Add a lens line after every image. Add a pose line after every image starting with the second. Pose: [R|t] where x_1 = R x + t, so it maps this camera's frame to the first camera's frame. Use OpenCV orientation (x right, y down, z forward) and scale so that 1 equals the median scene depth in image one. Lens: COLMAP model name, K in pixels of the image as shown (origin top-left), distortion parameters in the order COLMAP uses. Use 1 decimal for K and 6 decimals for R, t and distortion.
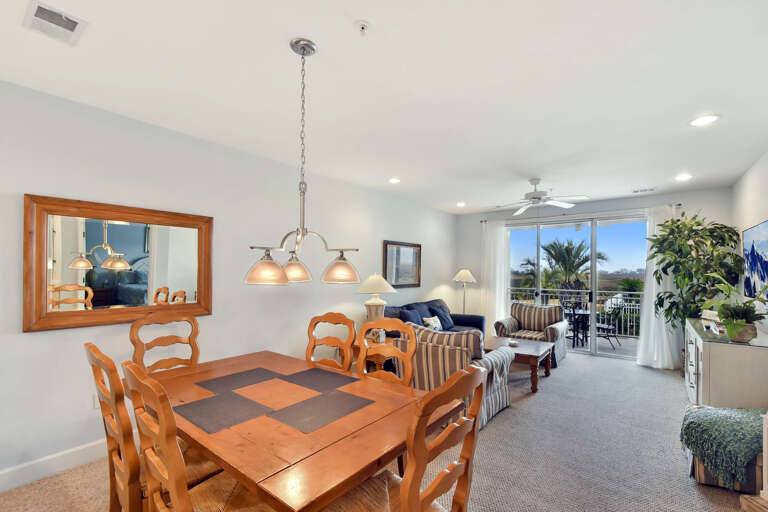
lens RADIAL K [[345.1, 0, 384.6], [0, 345.1, 270.7], [0, 0, 1]] dist [-0.001475, -0.000186]
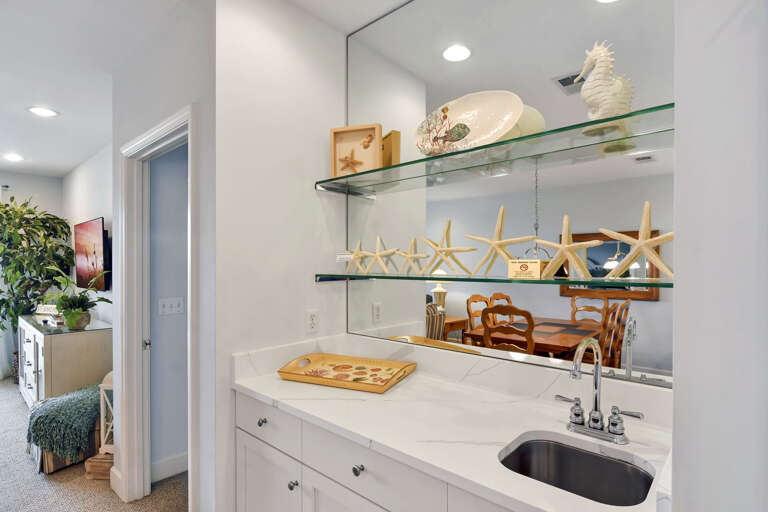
lens RADIAL K [[415.2, 0, 405.3], [0, 415.2, 266.1], [0, 0, 1]] dist [-0.002415, -0.001835]
pose [[0.071474, -0.015688, 0.997319, -0.127515], [0.004049, 0.999873, 0.015438, -0.005222], [-0.997434, 0.002935, 0.071529, -0.081035]]
